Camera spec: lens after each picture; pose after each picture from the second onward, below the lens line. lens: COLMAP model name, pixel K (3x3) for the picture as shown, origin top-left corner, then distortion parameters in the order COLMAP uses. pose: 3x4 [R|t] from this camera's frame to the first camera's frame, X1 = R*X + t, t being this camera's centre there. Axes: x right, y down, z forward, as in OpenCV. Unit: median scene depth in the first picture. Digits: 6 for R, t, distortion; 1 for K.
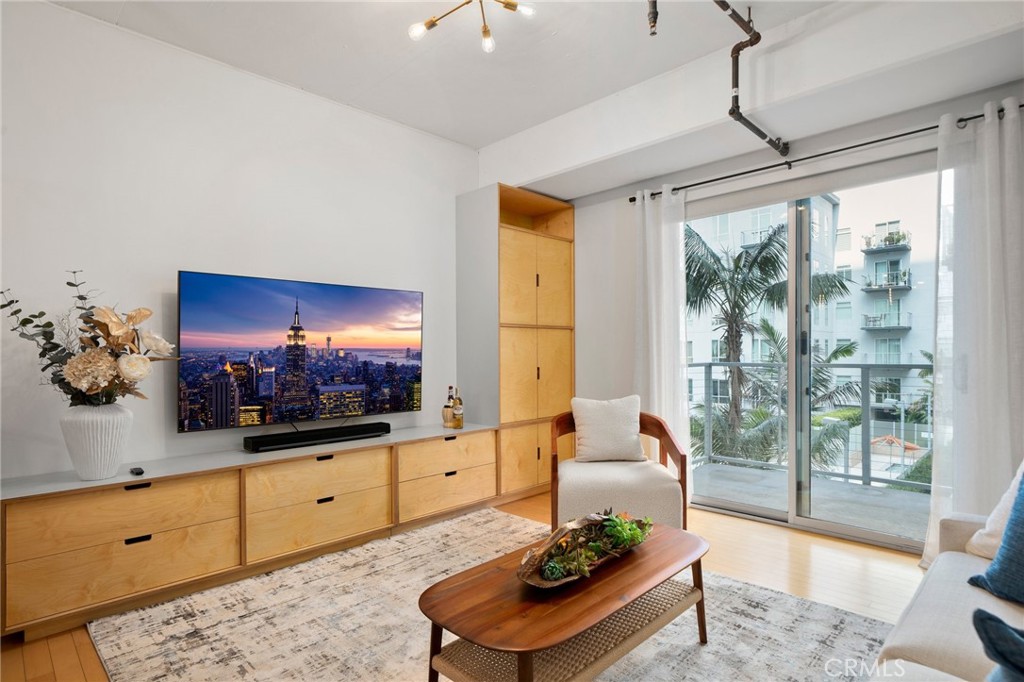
lens RADIAL K [[537.0, 0, 510.3], [0, 537.0, 353.0], [0, 0, 1]] dist [0.001291, -0.000324]
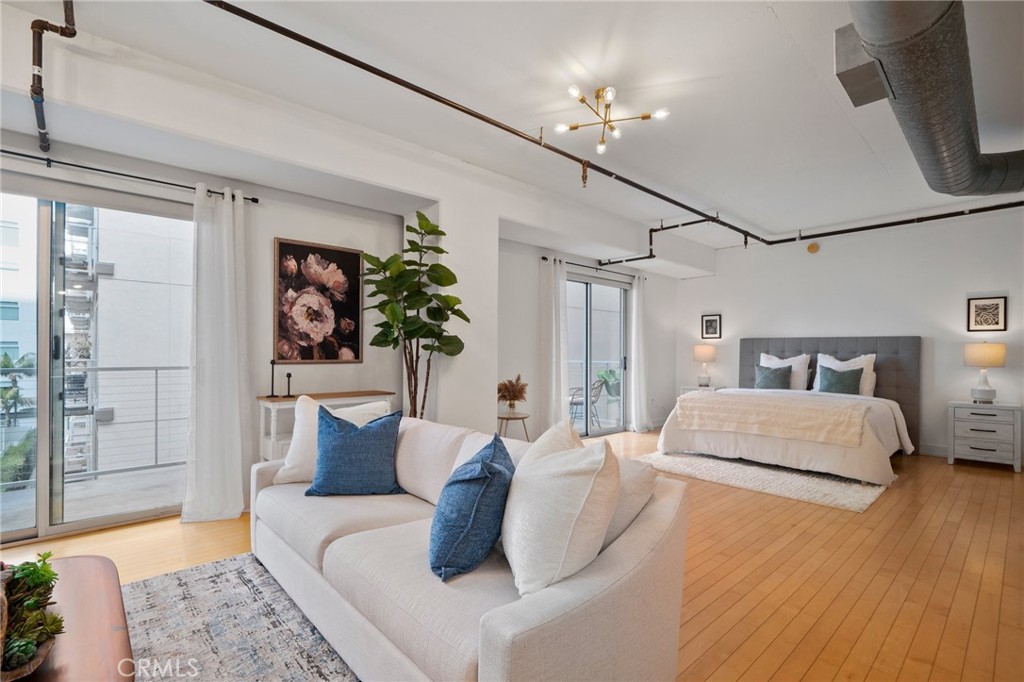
lens RADIAL K [[468.9, 0, 498.4], [0, 468.9, 353.6], [0, 0, 1]] dist [-0.019806, 0.007462]
pose [[0.057713, 0.007853, 0.998302, -0.254684], [-0.000392, 0.999969, -0.007844, -0.001491], [-0.998333, 0.000062, 0.057715, 0.143508]]
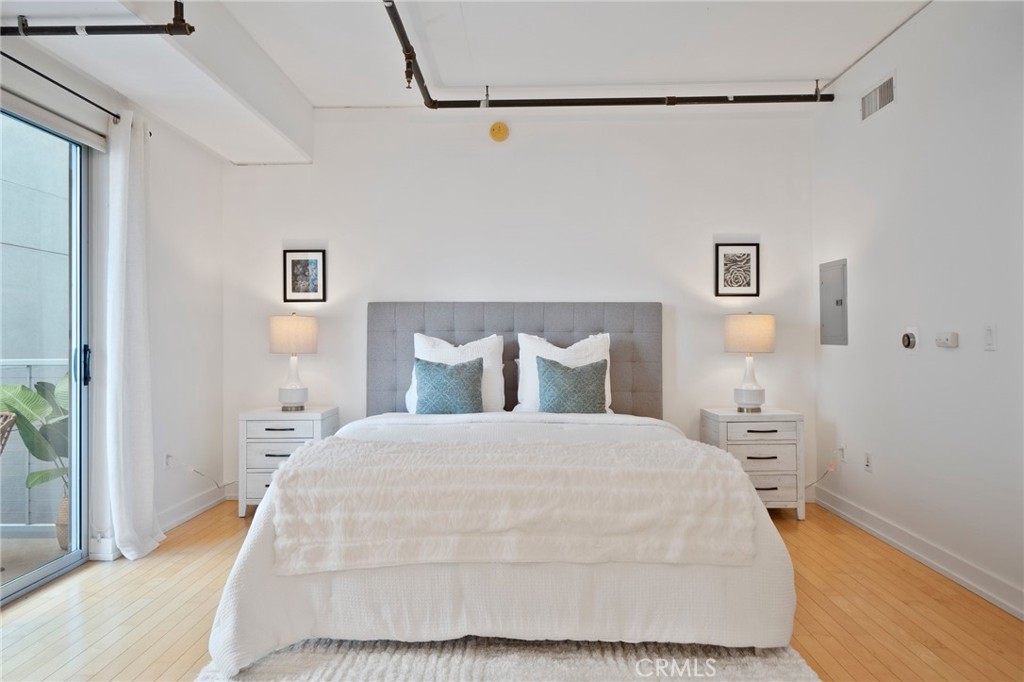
lens RADIAL K [[664.9, 0, 507.1], [0, 664.9, 327.4], [0, 0, 1]] dist [-0.000748, 0.000745]
pose [[-0.694682, 0.022365, 0.718969, 0.666349], [0.014327, 0.999748, -0.017256, -0.005438], [-0.719174, -0.001686, -0.694828, -0.053336]]
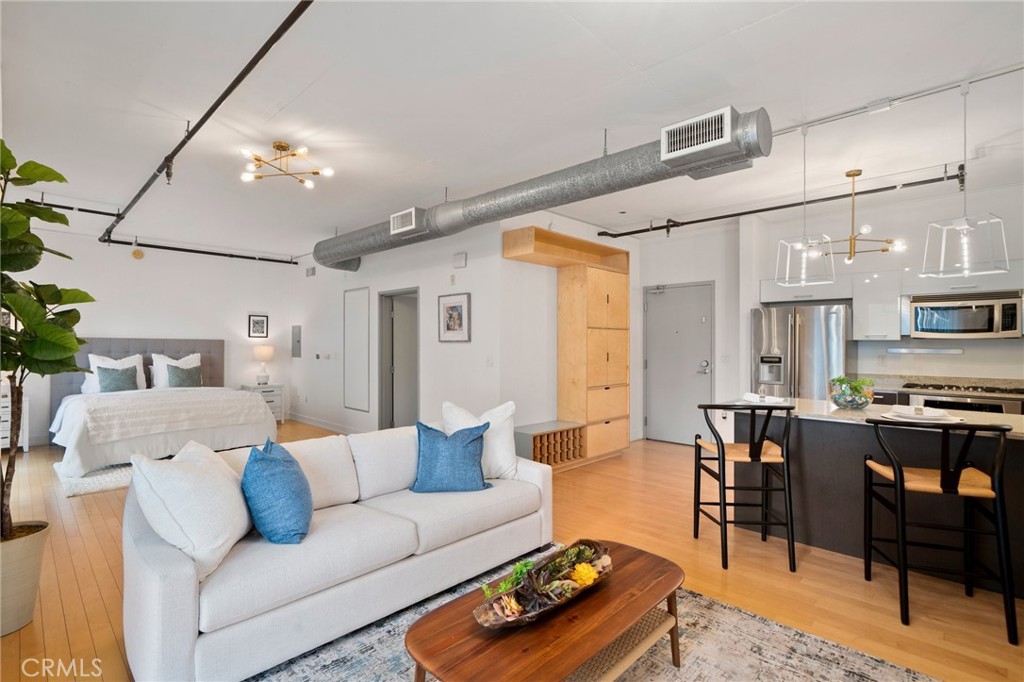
lens RADIAL K [[490.0, 0, 500.6], [0, 490.0, 346.7], [0, 0, 1]] dist [-0.020867, 0.008313]
pose [[-0.999972, 0.004625, -0.005937, 0.140690], [0.004562, 0.999933, 0.010613, -0.059355], [0.005985, 0.010586, -0.999926, 1.063150]]
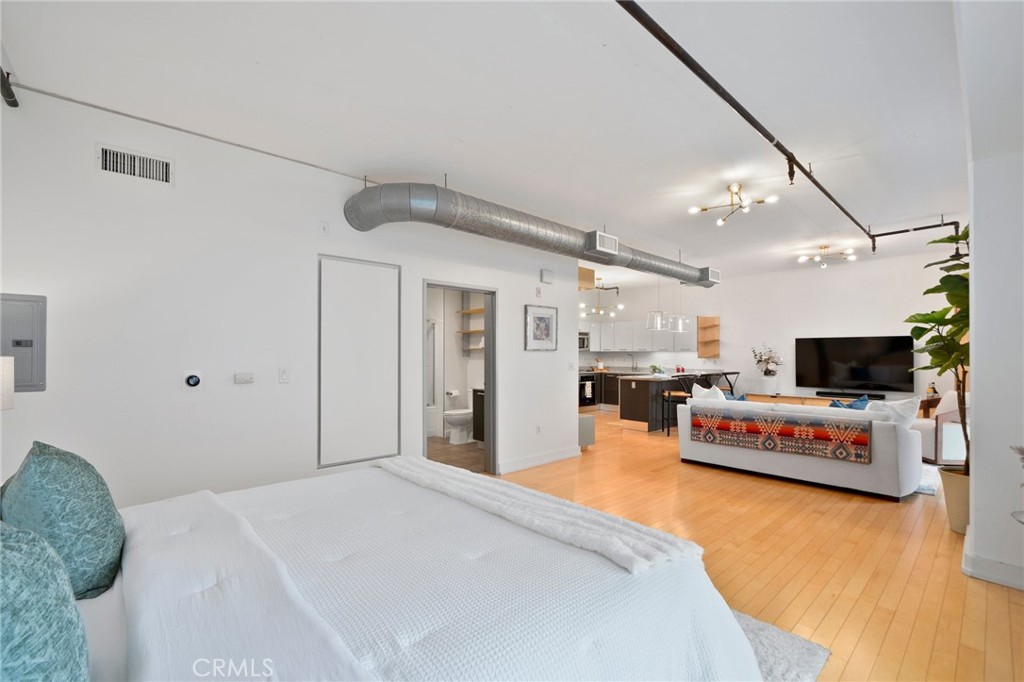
lens RADIAL K [[428.9, 0, 511.8], [0, 428.9, 354.2], [0, 0, 1]] dist [-0.000176, -0.000002]
pose [[-0.052686, 0.005824, -0.998594, 1.744975], [-0.002799, 0.999978, 0.005980, -0.054426], [0.998607, 0.003110, -0.052669, -0.512796]]
